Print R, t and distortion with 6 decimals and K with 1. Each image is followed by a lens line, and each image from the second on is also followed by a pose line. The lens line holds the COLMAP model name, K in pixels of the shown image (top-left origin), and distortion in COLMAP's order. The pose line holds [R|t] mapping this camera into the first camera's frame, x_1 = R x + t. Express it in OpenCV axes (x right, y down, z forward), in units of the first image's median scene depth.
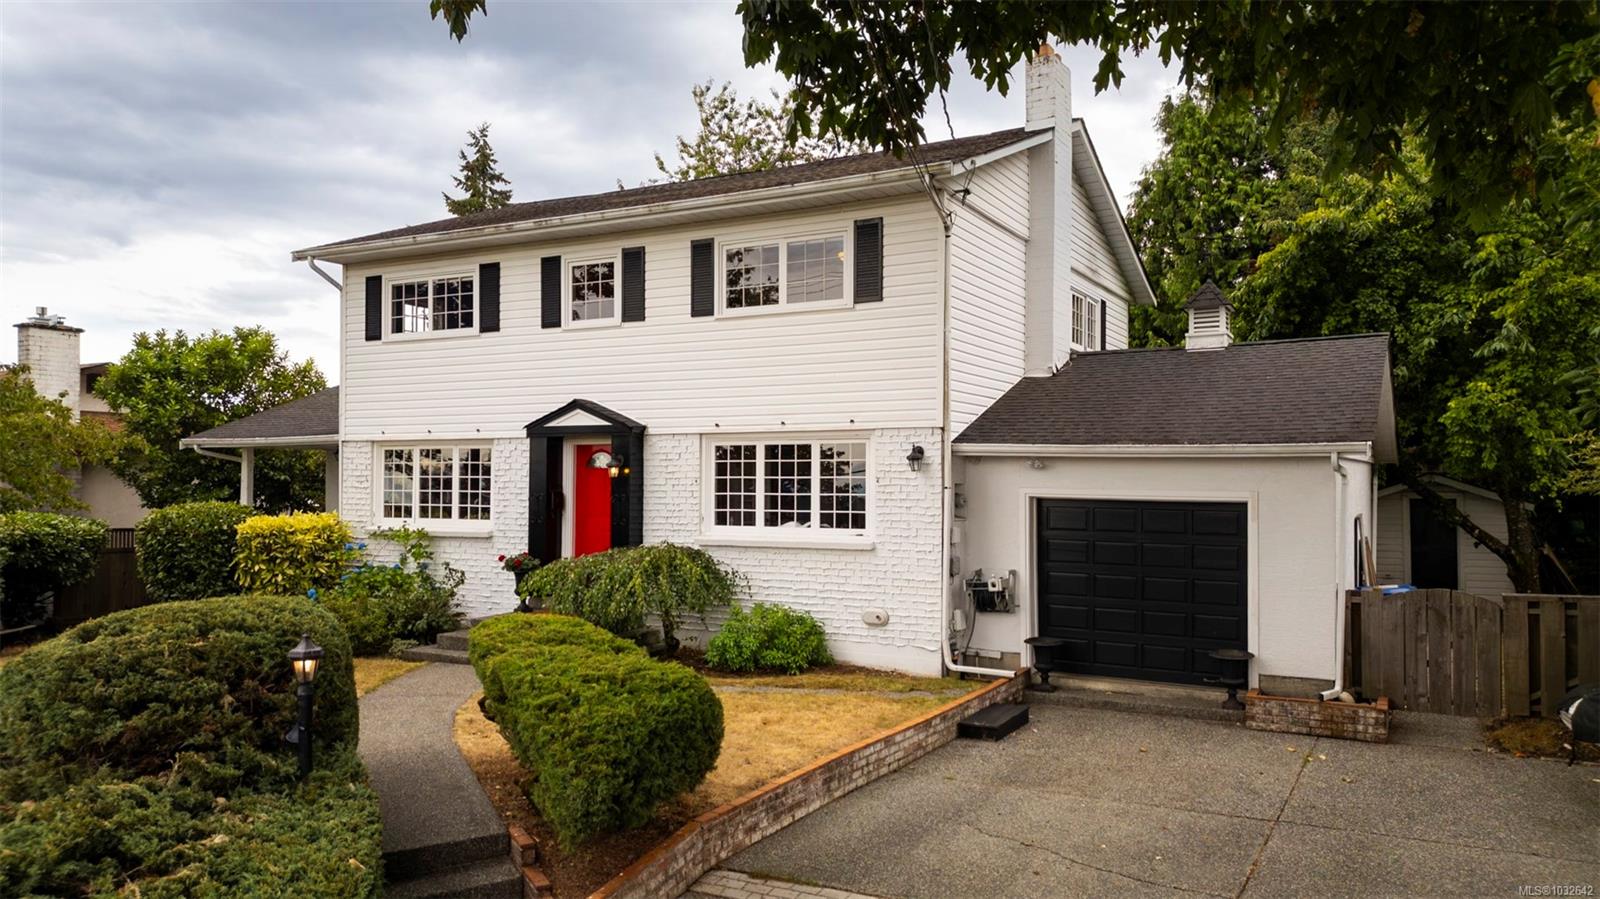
lens RADIAL K [[1053.3, 0, 838.8], [0, 1053.3, 461.4], [0, 0, 1]] dist [0.068271, -0.055546]
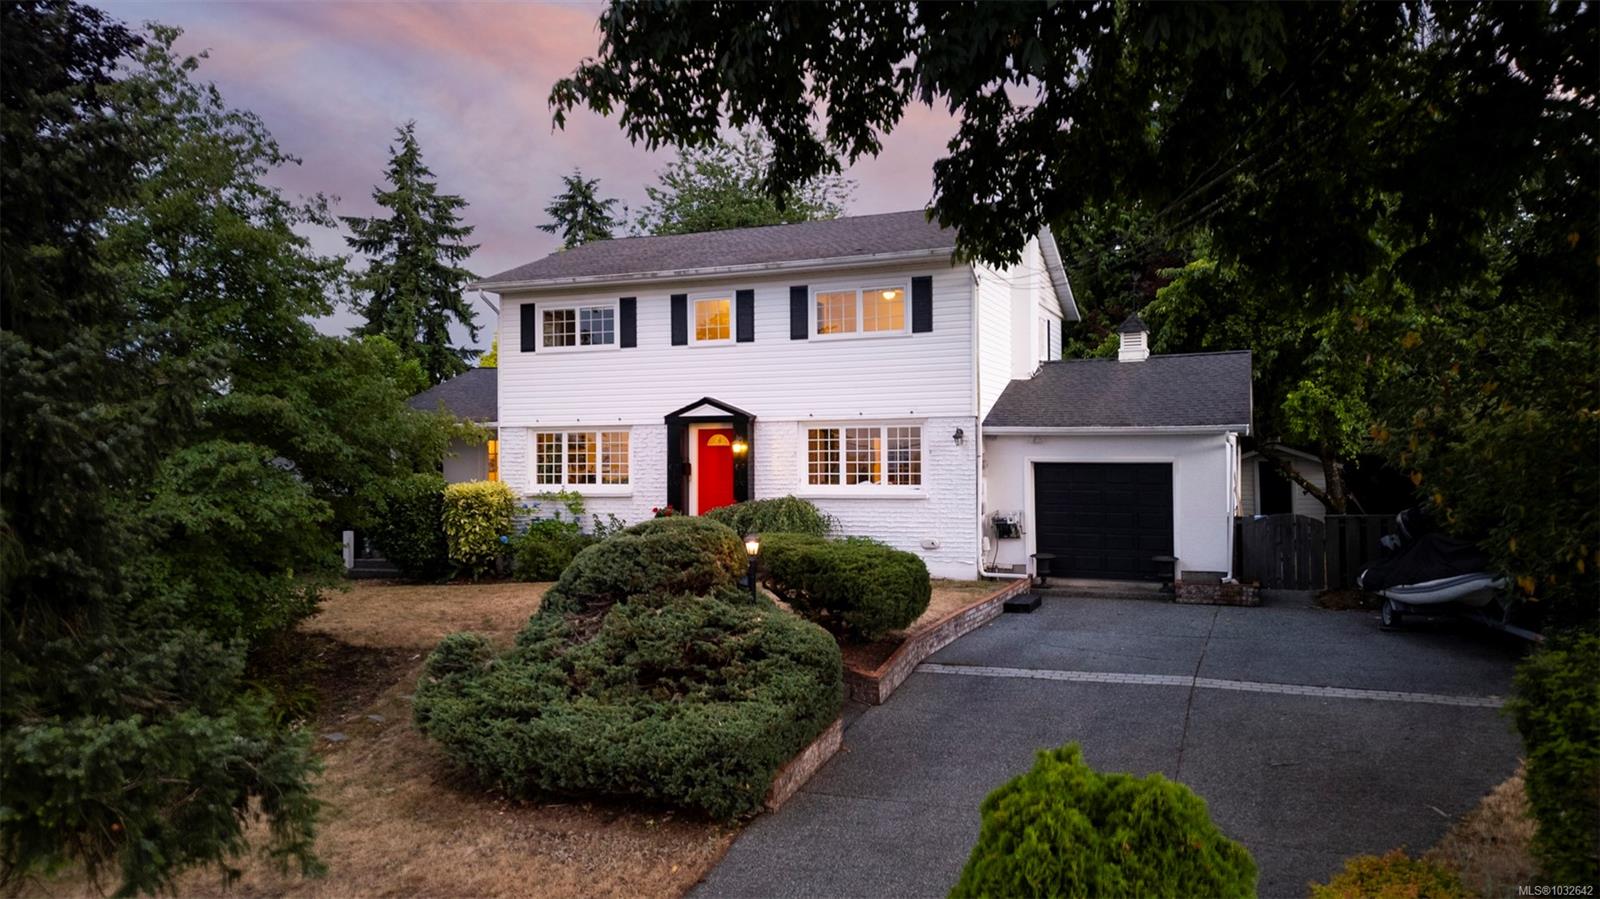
lens RADIAL K [[1087.0, 0, 802.2], [0, 1087.0, 425.3], [0, 0, 1]] dist [0.073889, -0.061906]
pose [[0.993309, -0.008551, 0.115174, -0.297644], [0.009660, 0.999912, -0.009079, -0.006516], [-0.115086, 0.010131, 0.993304, -0.473907]]
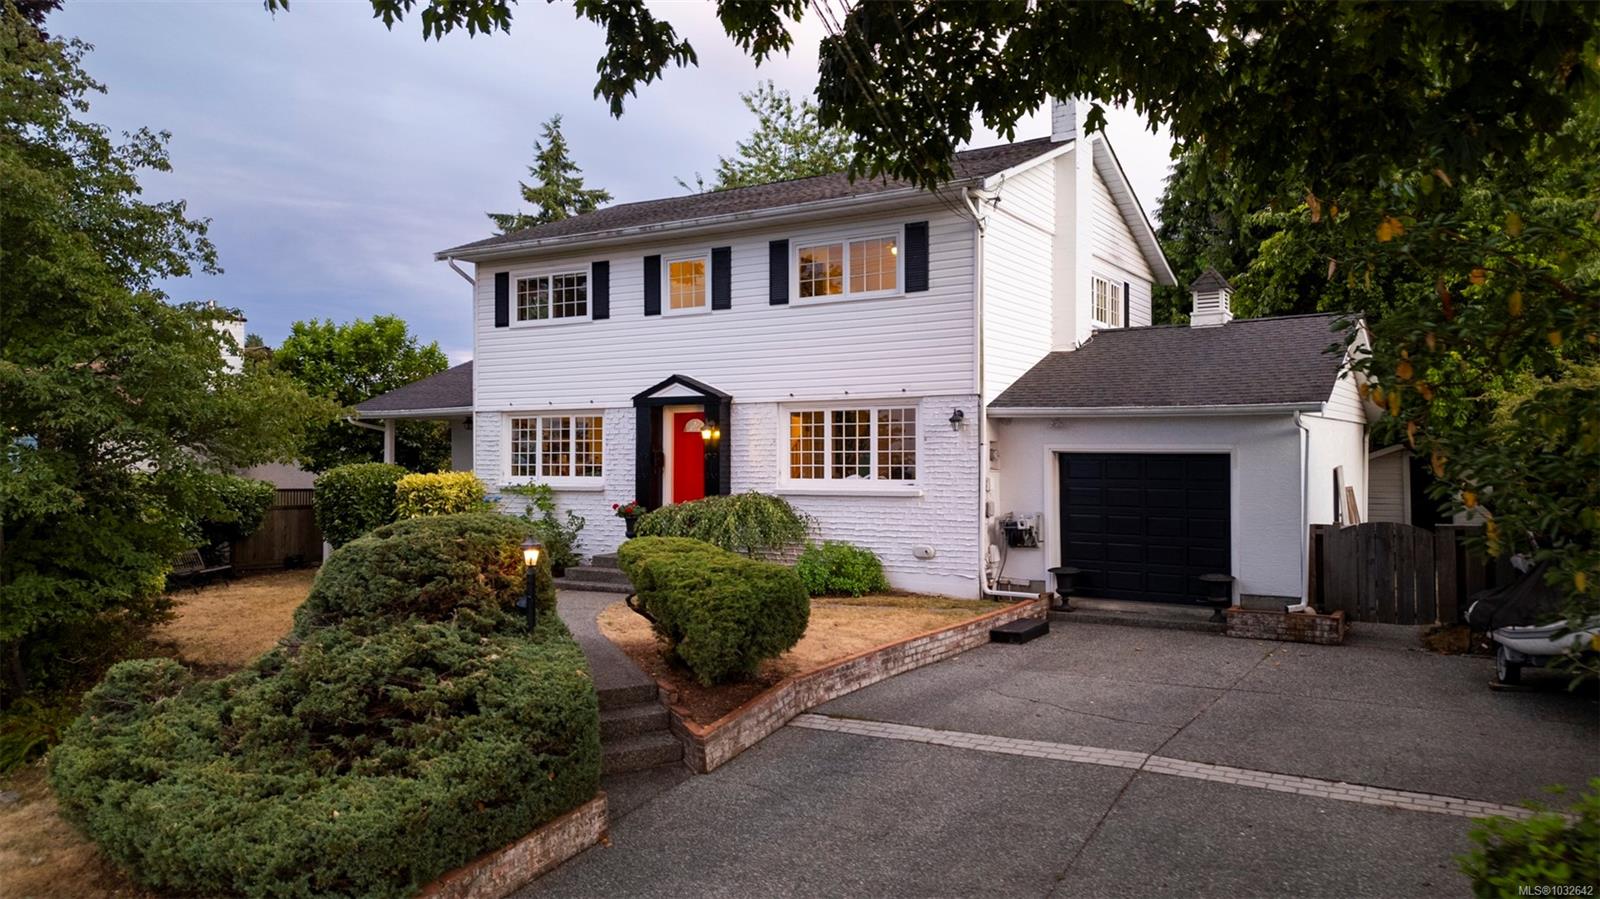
lens RADIAL K [[1074.0, 0, 845.4], [0, 1074.0, 431.7], [0, 0, 1]] dist [0.073294, -0.061005]
pose [[0.998832, -0.007385, -0.047751, 0.003643], [0.007129, 0.999959, -0.005525, 0.015165], [0.047790, 0.005178, 0.998844, -0.220613]]
